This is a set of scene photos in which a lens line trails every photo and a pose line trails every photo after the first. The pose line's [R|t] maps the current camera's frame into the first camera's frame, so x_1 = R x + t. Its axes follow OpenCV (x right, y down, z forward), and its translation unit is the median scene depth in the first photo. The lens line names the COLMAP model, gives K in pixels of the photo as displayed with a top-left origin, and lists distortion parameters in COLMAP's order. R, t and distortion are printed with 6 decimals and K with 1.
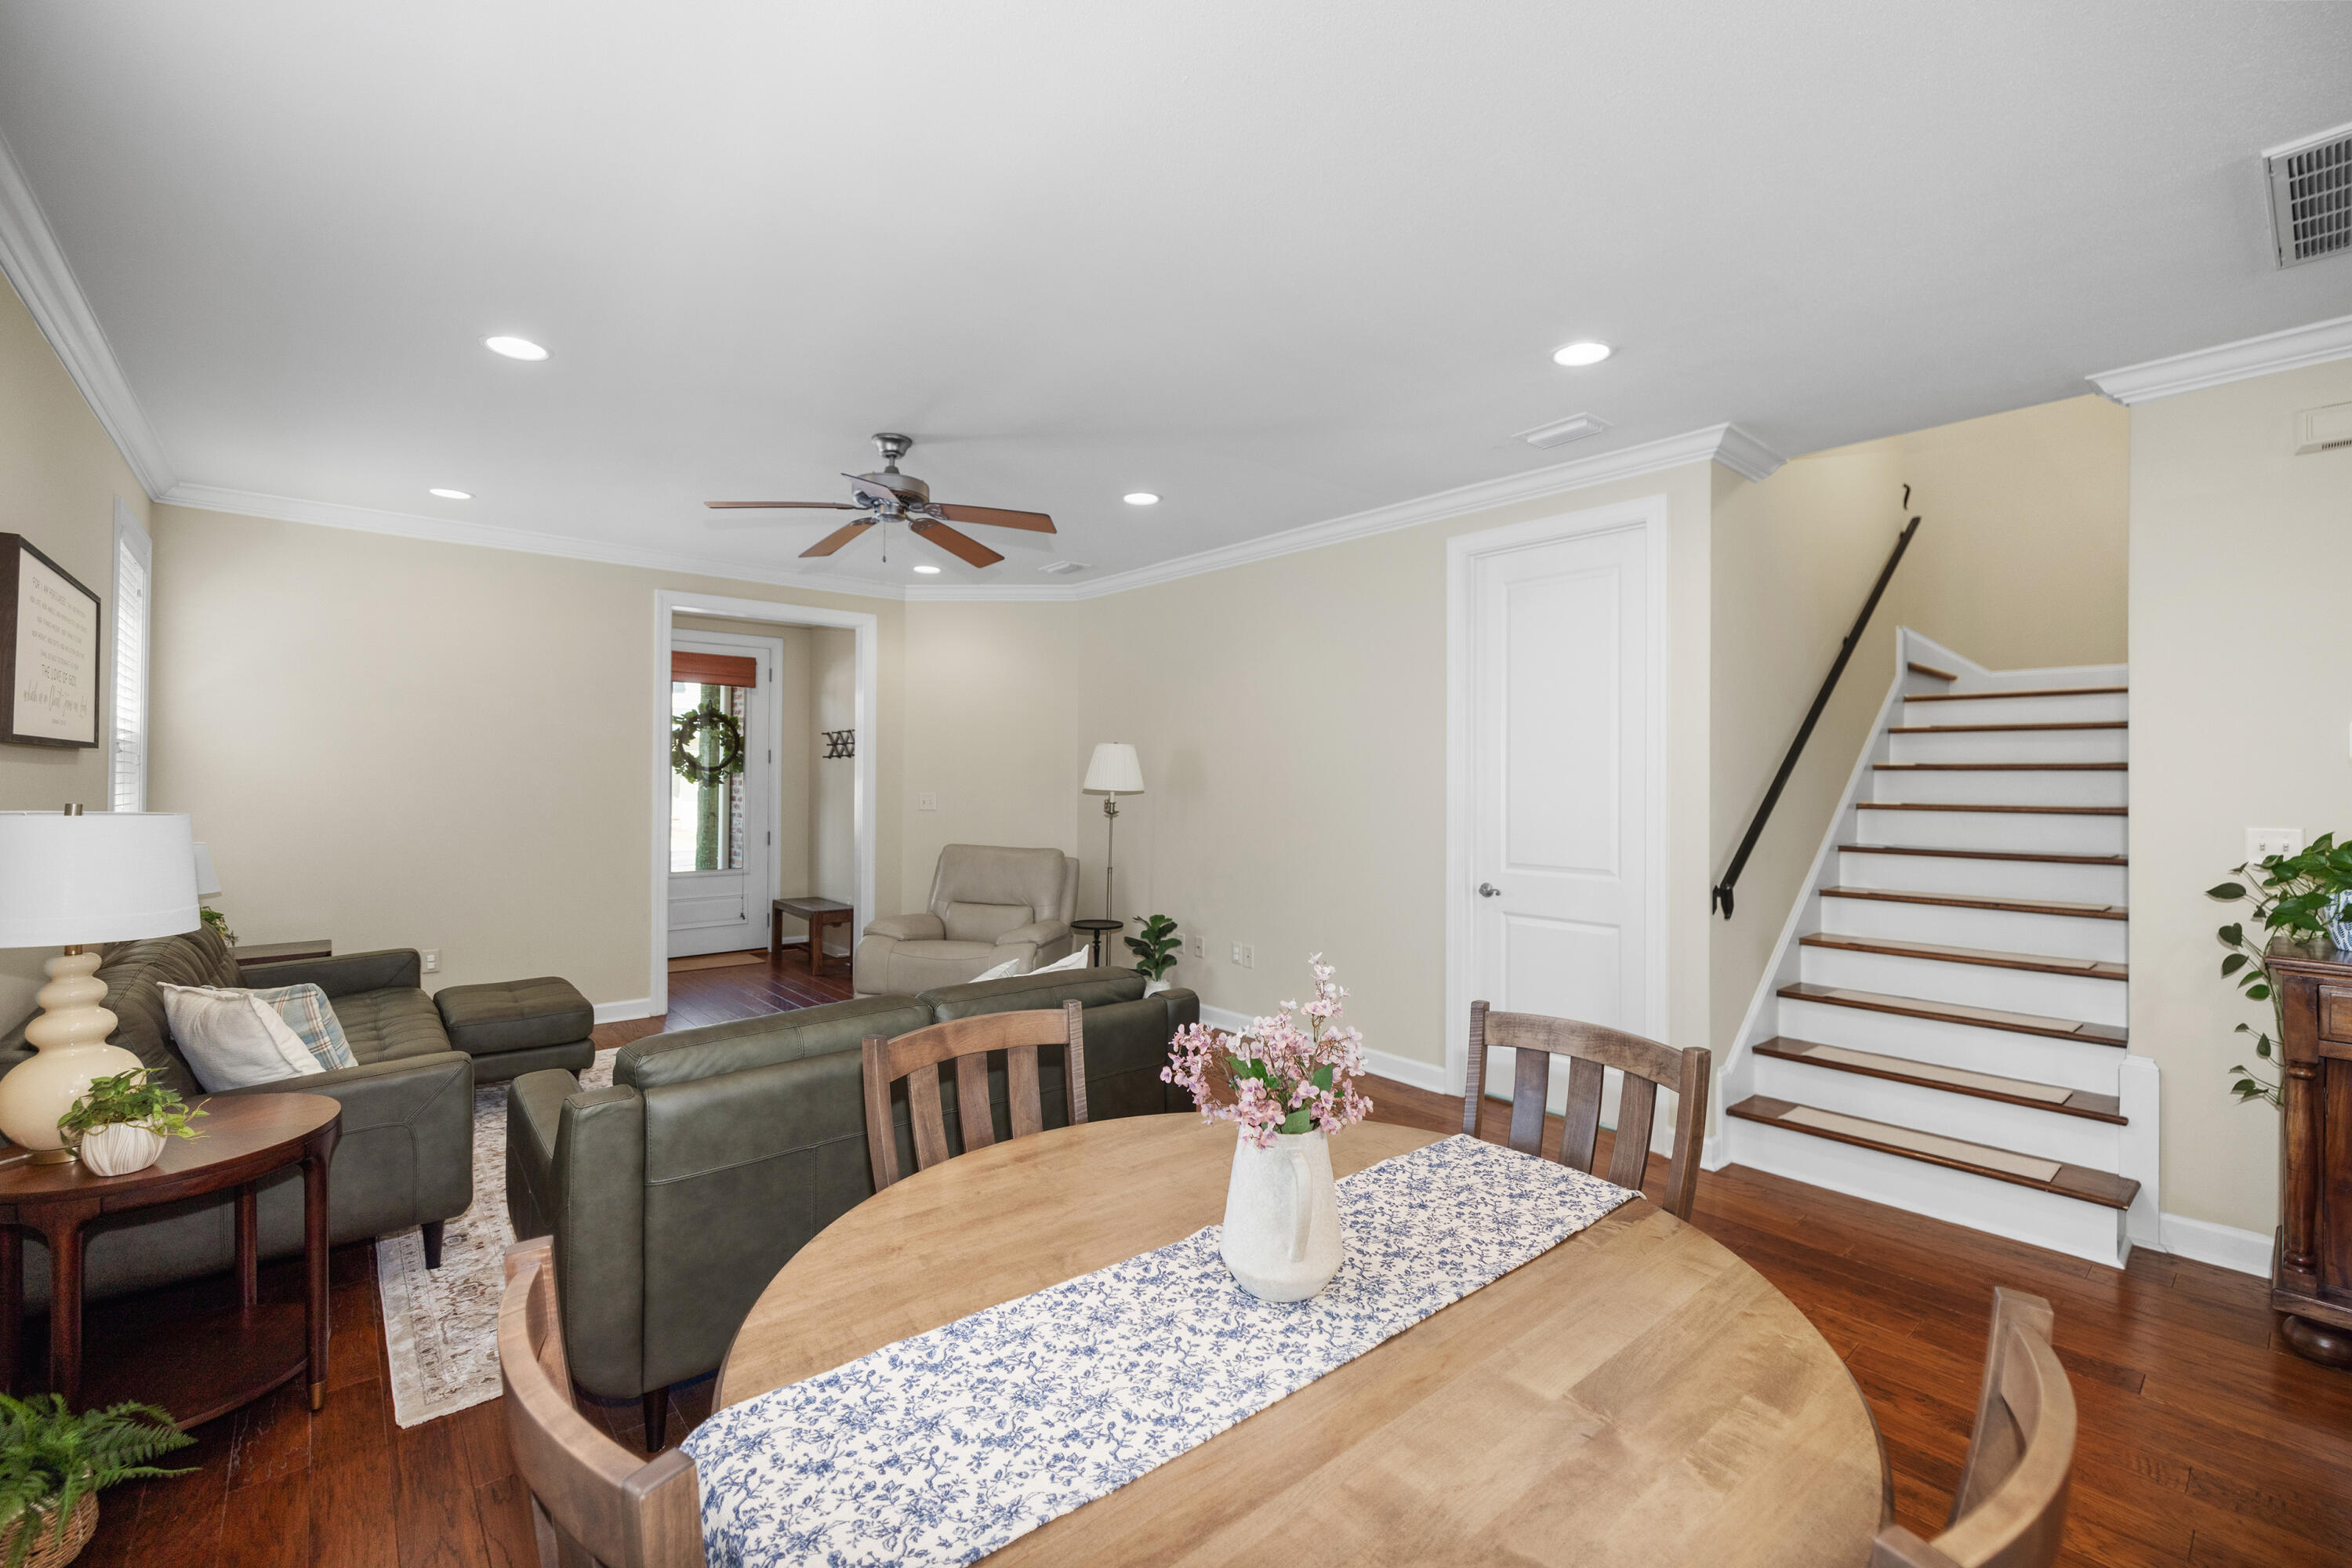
lens RADIAL K [[994.6, 0, 1177.7], [0, 994.6, 771.8], [0, 0, 1]] dist [0.003622, 0.000257]
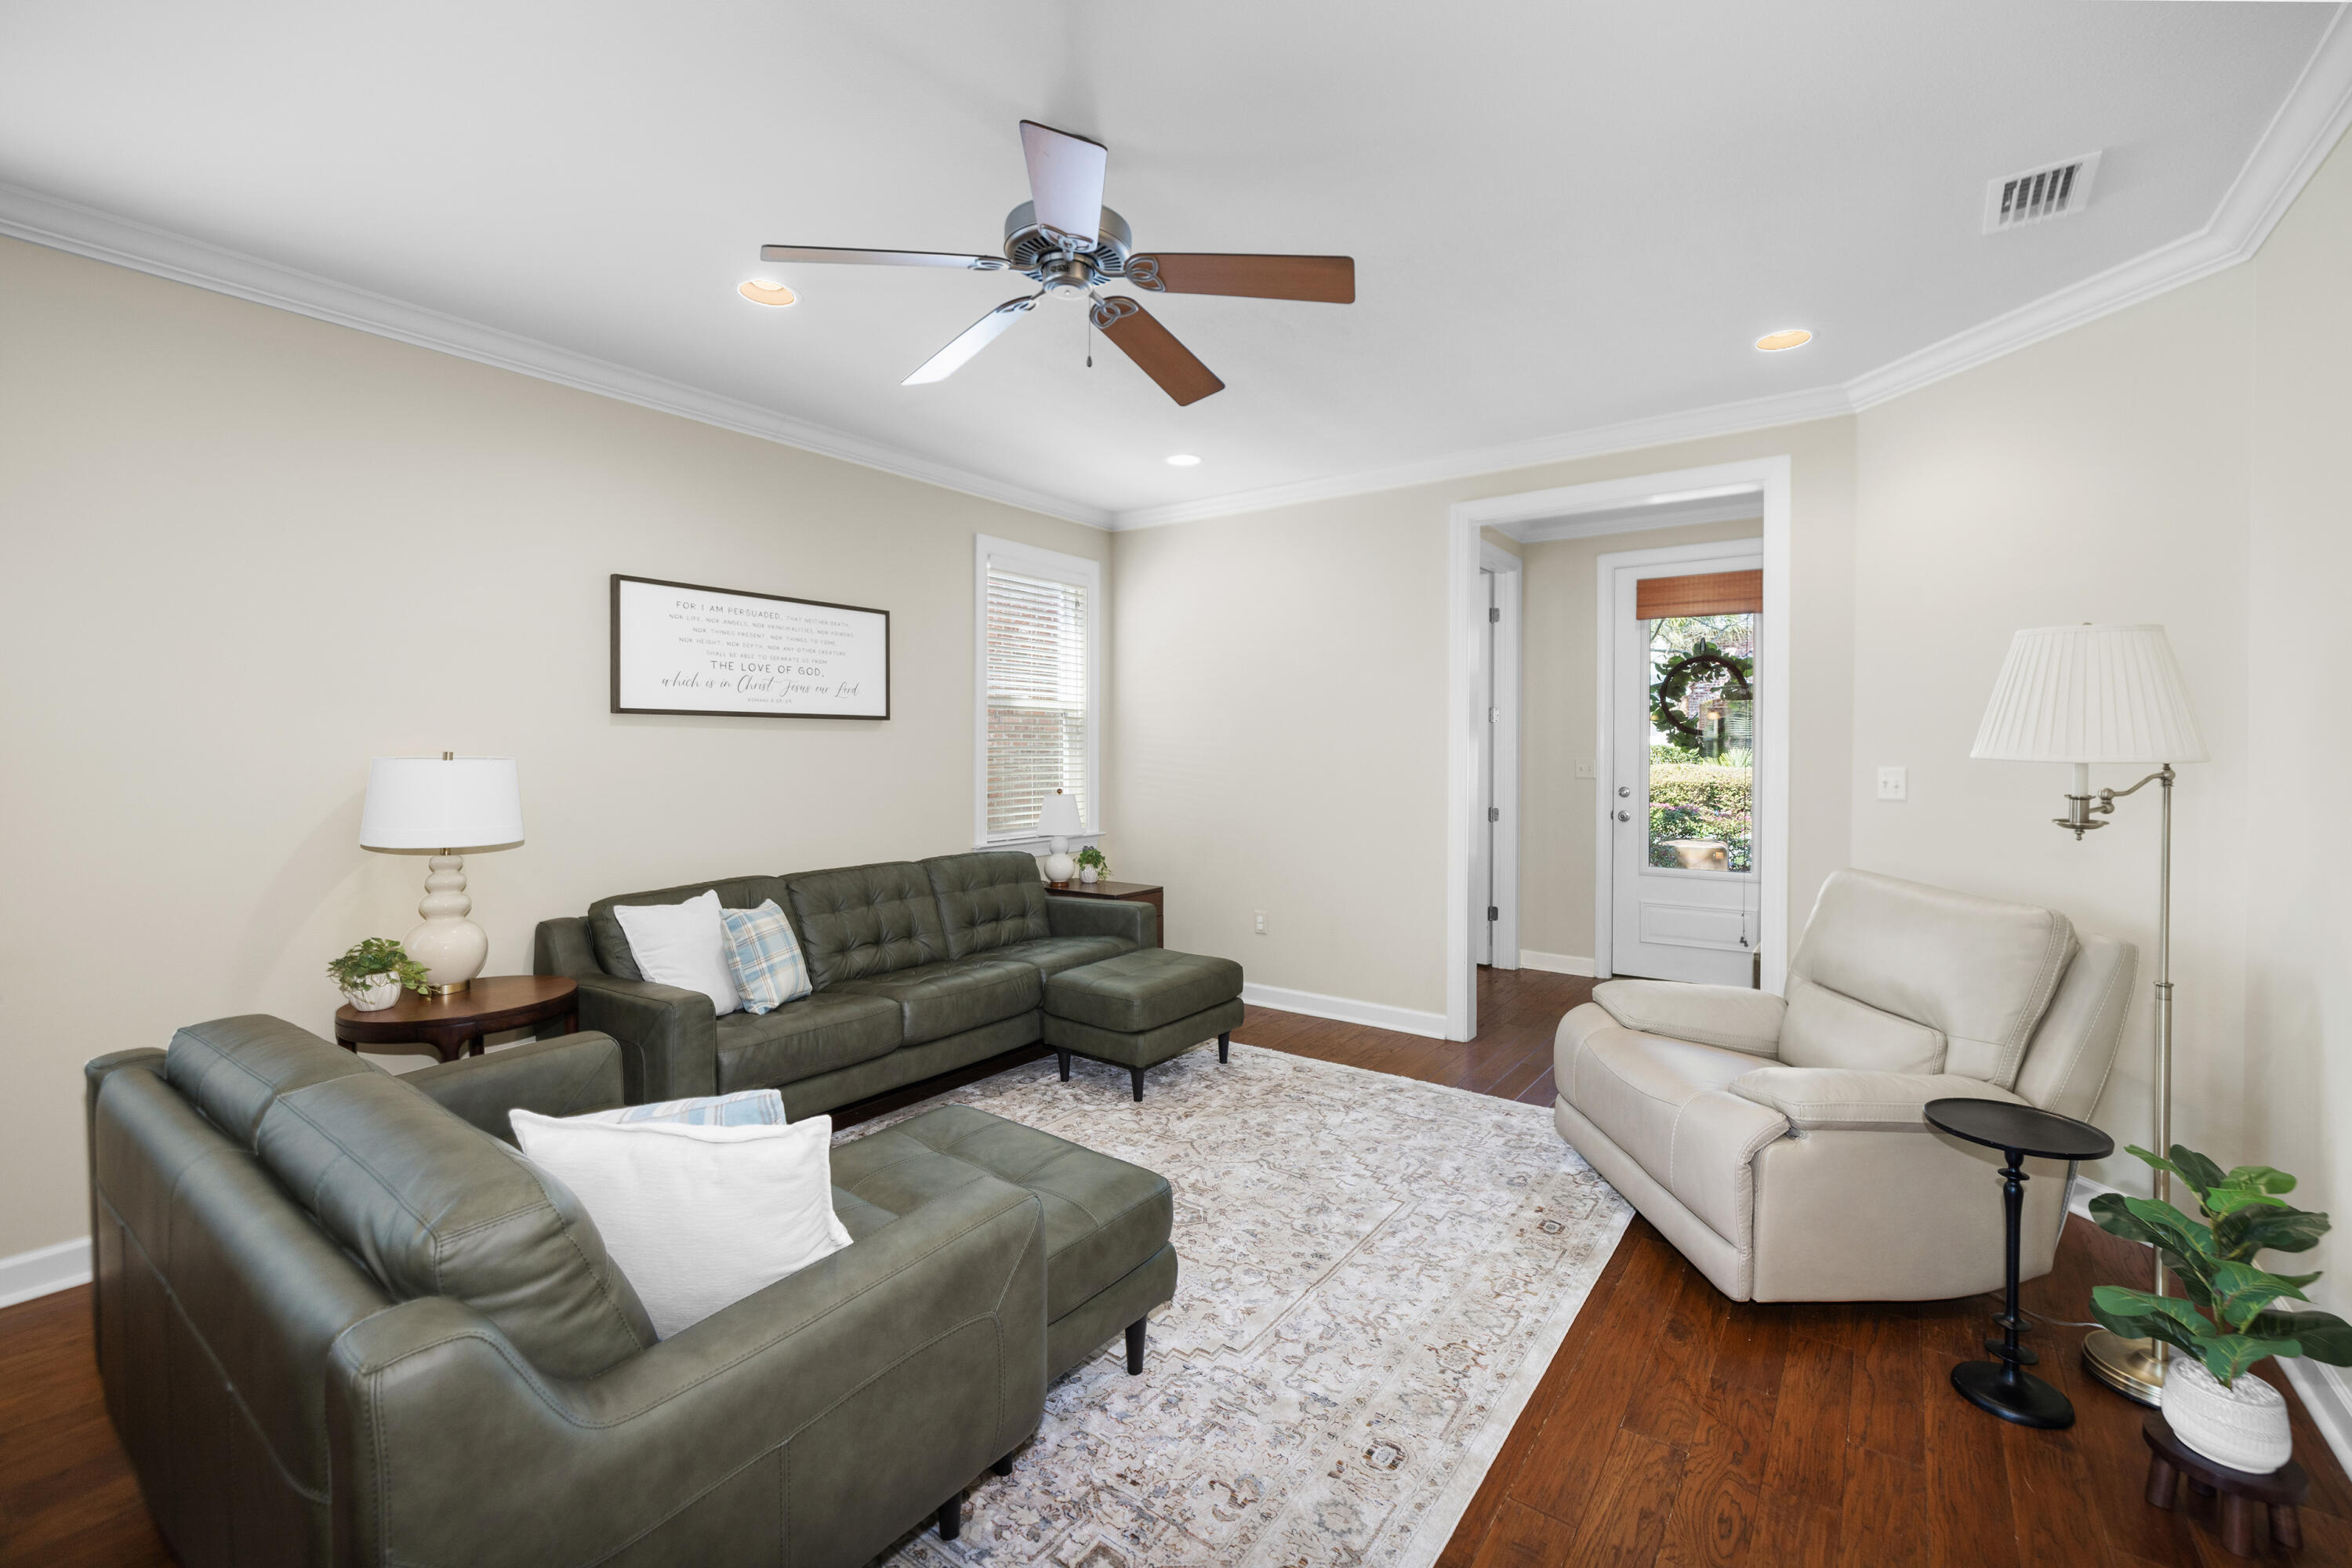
lens RADIAL K [[989.1, 0, 1177.4], [0, 989.1, 771.2], [0, 0, 1]] dist [0.000853, -0.000045]
pose [[0.221093, 0.020240, -0.975043, 0.153559], [0.003614, 0.999761, 0.021572, 0.008646], [0.975246, -0.008293, 0.220967, 0.471854]]
